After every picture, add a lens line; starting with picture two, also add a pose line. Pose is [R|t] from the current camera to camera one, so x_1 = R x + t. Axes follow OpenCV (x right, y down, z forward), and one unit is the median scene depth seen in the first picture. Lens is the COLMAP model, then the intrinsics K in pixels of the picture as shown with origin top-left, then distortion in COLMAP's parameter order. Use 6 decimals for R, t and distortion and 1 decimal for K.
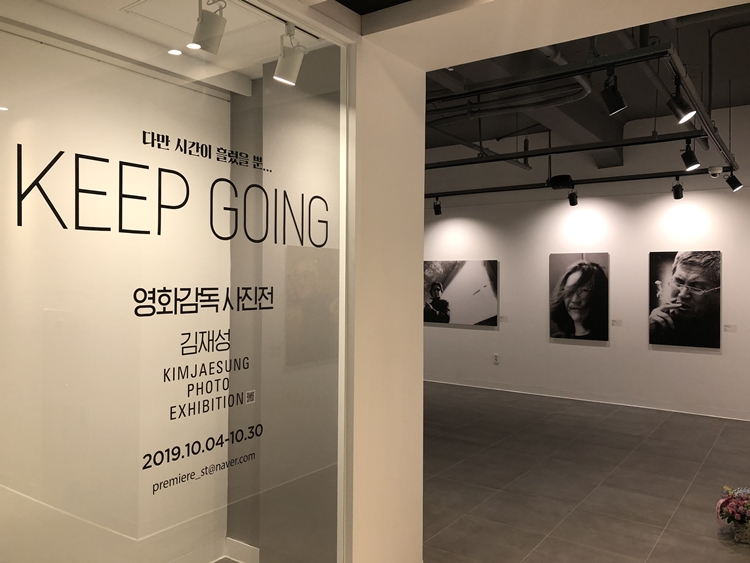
lens RADIAL K [[607.6, 0, 377.9], [0, 607.6, 275.3], [0, 0, 1]] dist [0.022684, -0.003930]
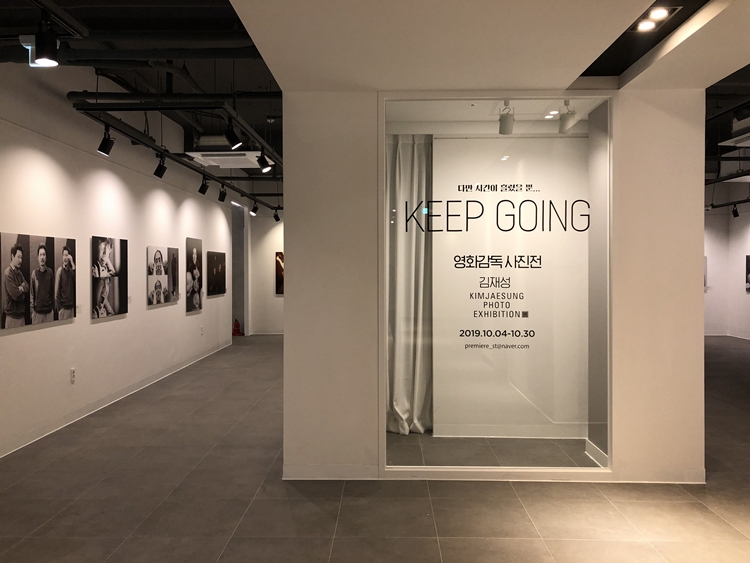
lens RADIAL K [[607.6, 0, 377.9], [0, 607.6, 275.3], [0, 0, 1]] dist [0.022684, -0.003930]
pose [[0.558430, 0.000080, -0.829552, 1.098757], [0.006698, 0.999967, 0.004605, 0.068786], [0.829525, -0.008128, 0.558411, -0.419640]]
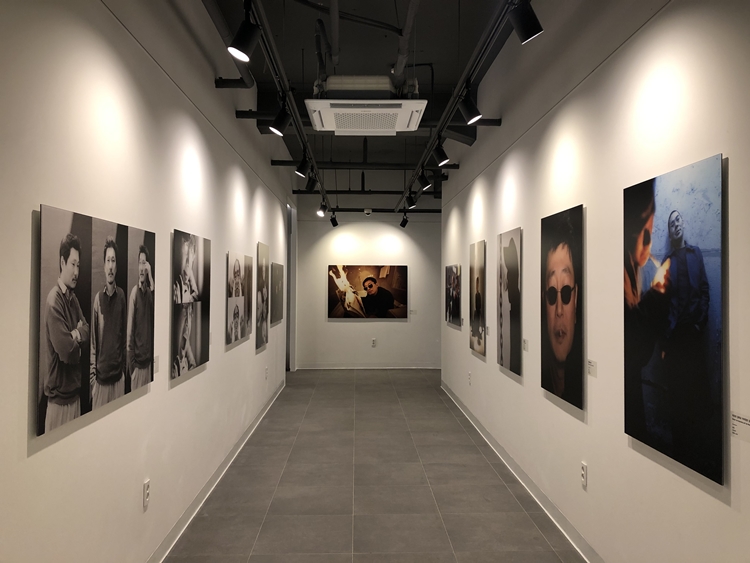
lens RADIAL K [[610.0, 0, 376.7], [0, 610.0, 270.7], [0, 0, 1]] dist [-0.018771, -0.013173]
pose [[0.595183, -0.023141, -0.803257, -0.386317], [-0.000568, 0.999573, -0.029218, 0.043090], [0.803590, 0.017847, 0.594916, -0.447862]]
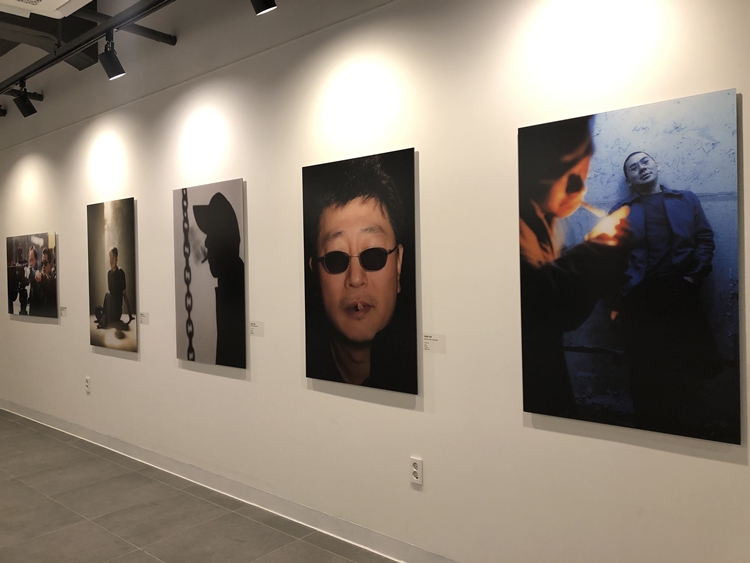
lens RADIAL K [[607.6, 0, 377.9], [0, 607.6, 275.3], [0, 0, 1]] dist [0.022684, -0.003930]
pose [[0.993787, -0.017316, -0.109941, -1.219384], [0.018184, 0.999811, 0.006901, 0.084647], [0.109800, -0.008857, 0.993914, -0.391607]]
